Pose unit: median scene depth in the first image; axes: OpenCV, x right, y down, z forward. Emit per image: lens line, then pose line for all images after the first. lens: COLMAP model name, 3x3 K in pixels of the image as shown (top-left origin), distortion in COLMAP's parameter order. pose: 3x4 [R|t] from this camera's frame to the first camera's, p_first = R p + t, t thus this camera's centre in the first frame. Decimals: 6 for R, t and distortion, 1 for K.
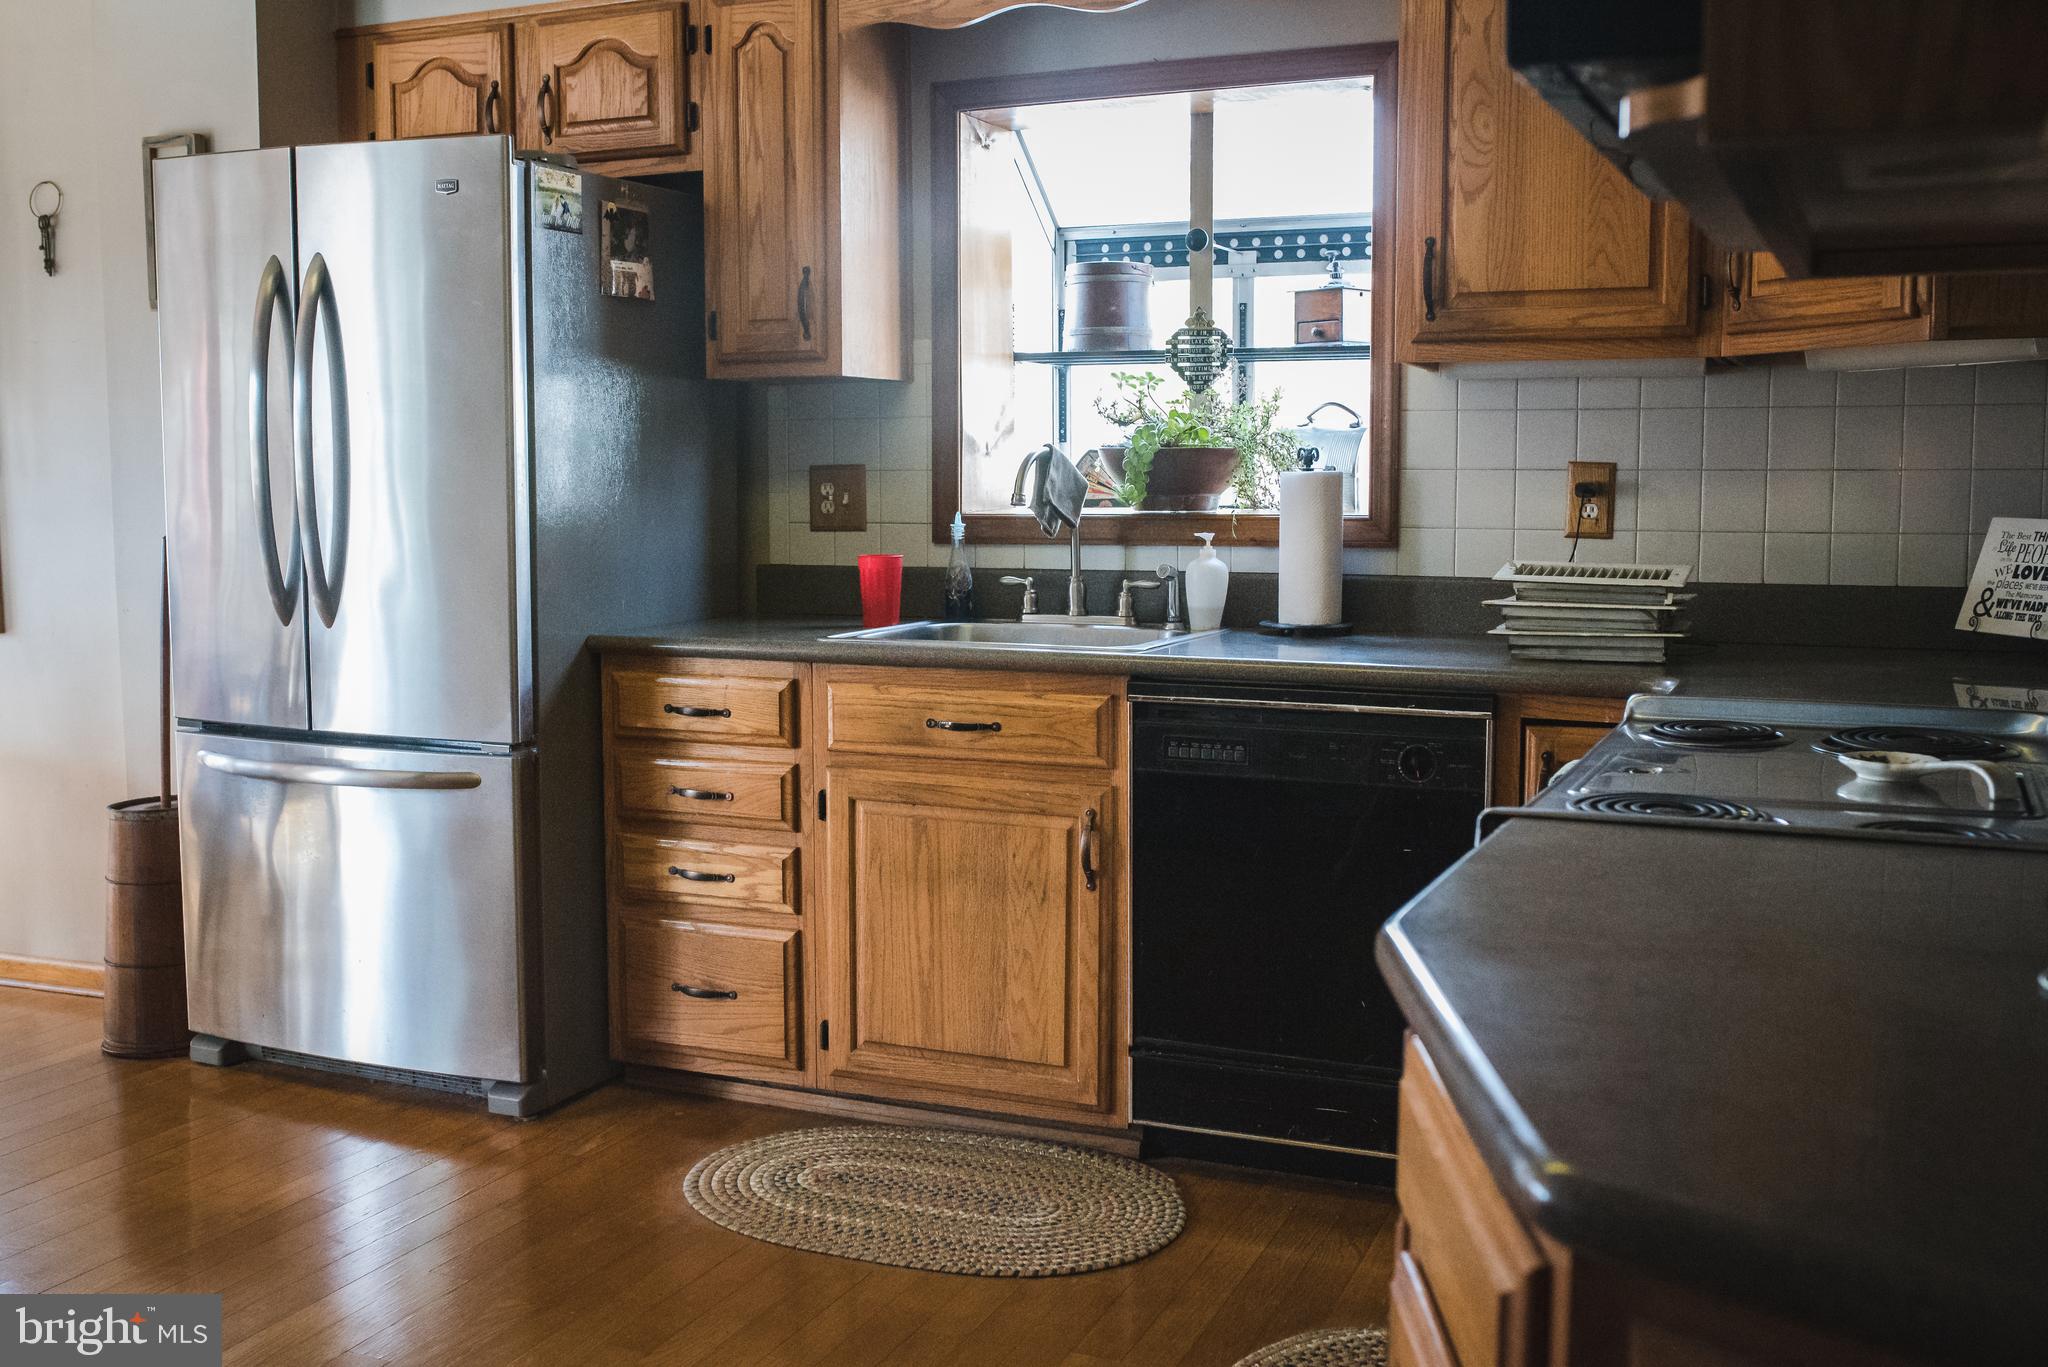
lens RADIAL K [[2070.5, 0, 1017.4], [0, 2070.5, 665.5], [0, 0, 1]] dist [-0.014017, 0.000000]
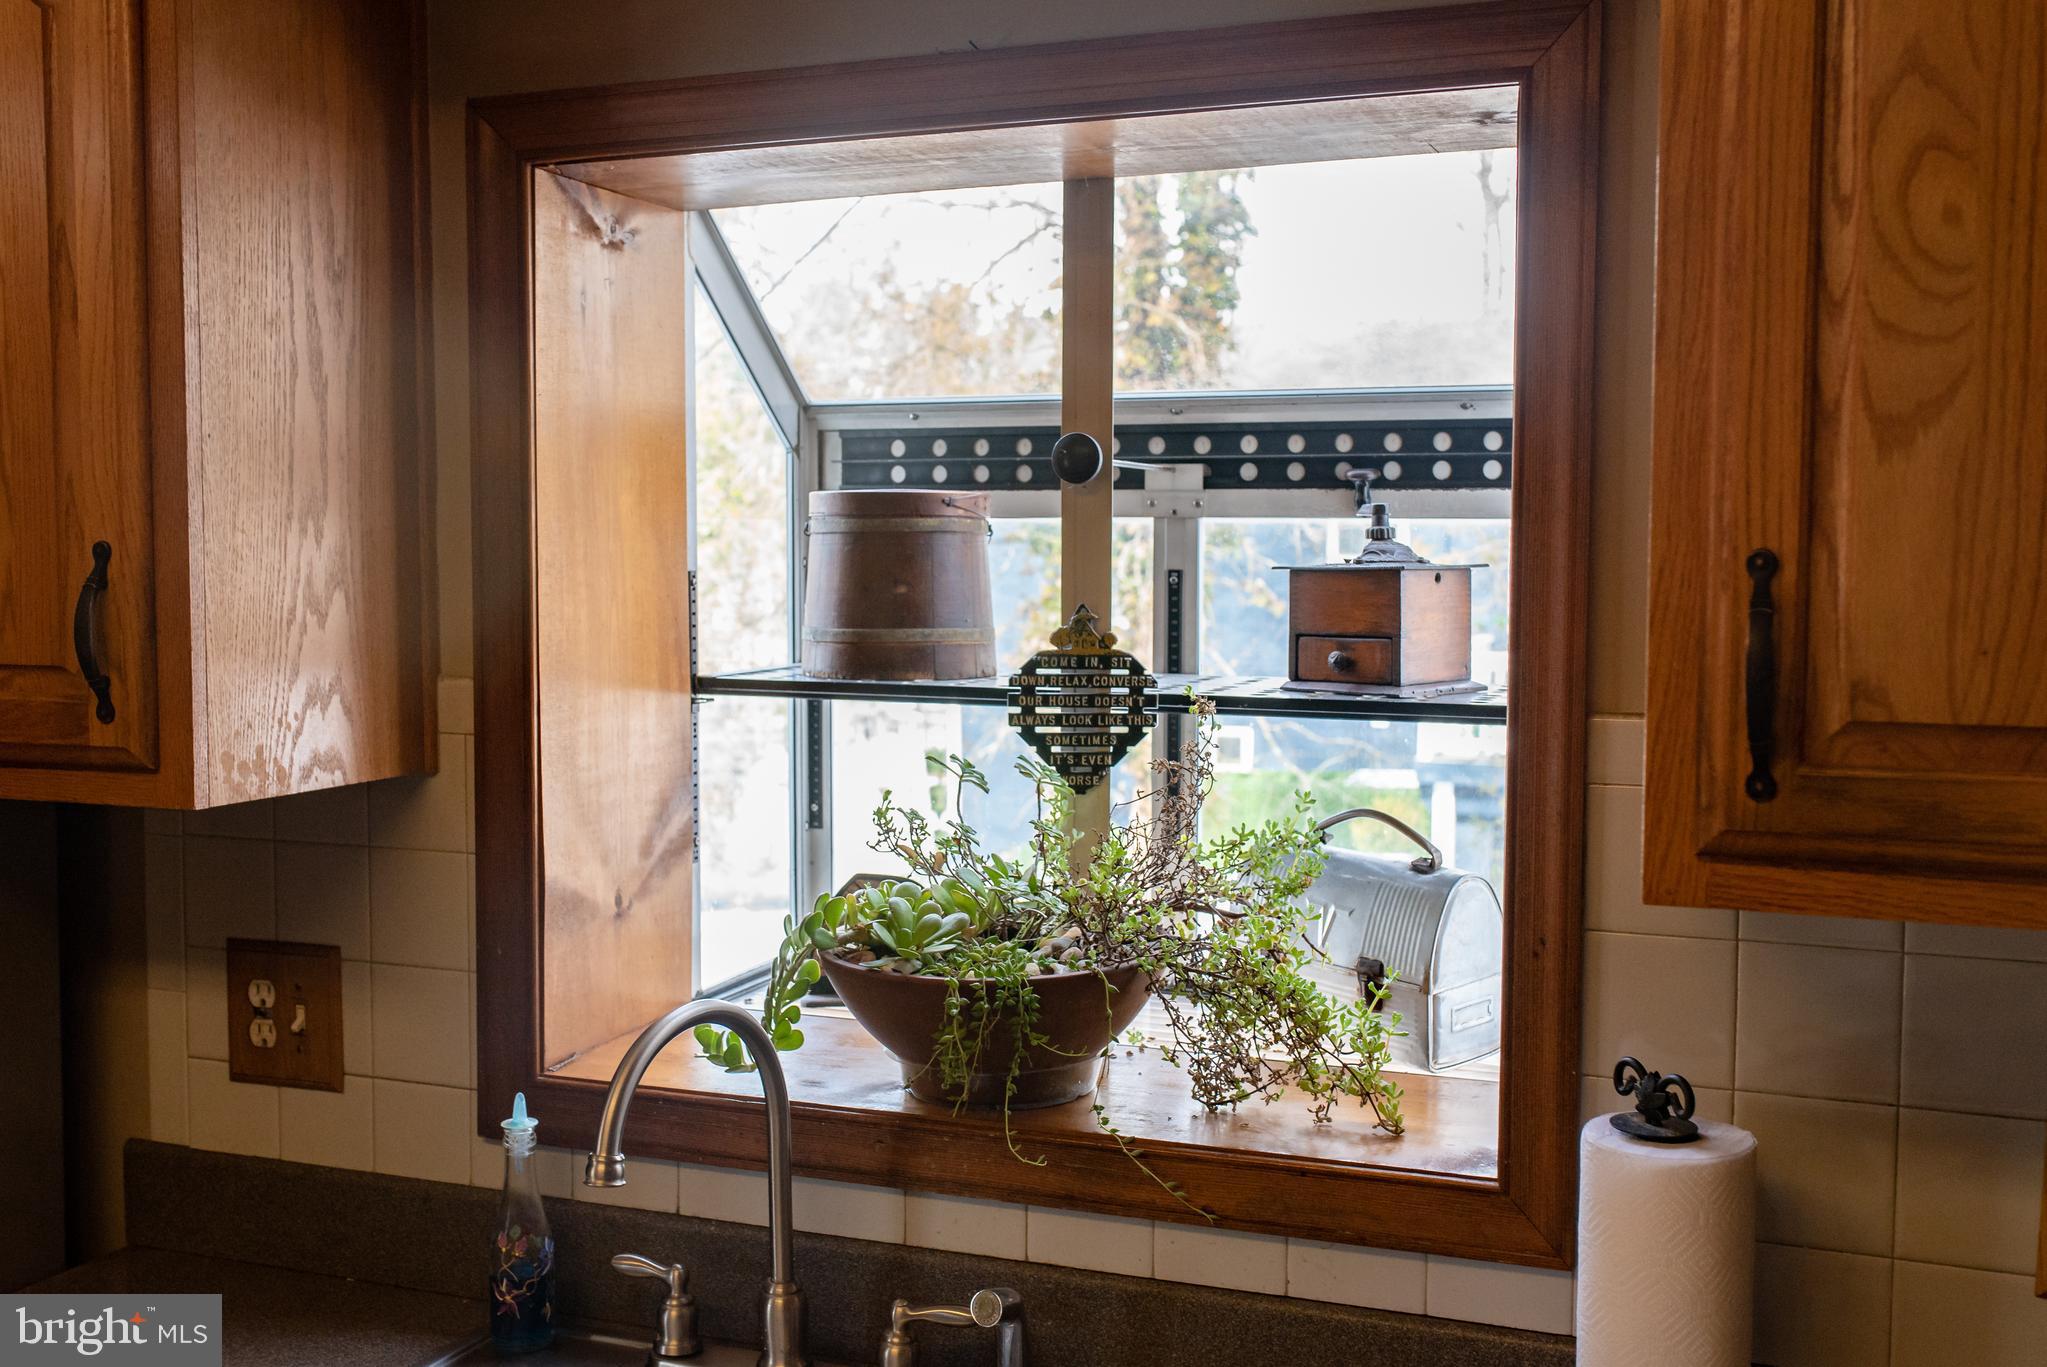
lens RADIAL K [[2069.5, 0, 1022.3], [0, 2069.5, 700.2], [0, 0, 1]] dist [-0.014017, 0.000000]
pose [[0.998874, 0.003081, 0.047342, 0.053445], [-0.002070, 0.999769, -0.021389, -0.142705], [-0.047397, 0.021267, 0.998650, 0.550032]]
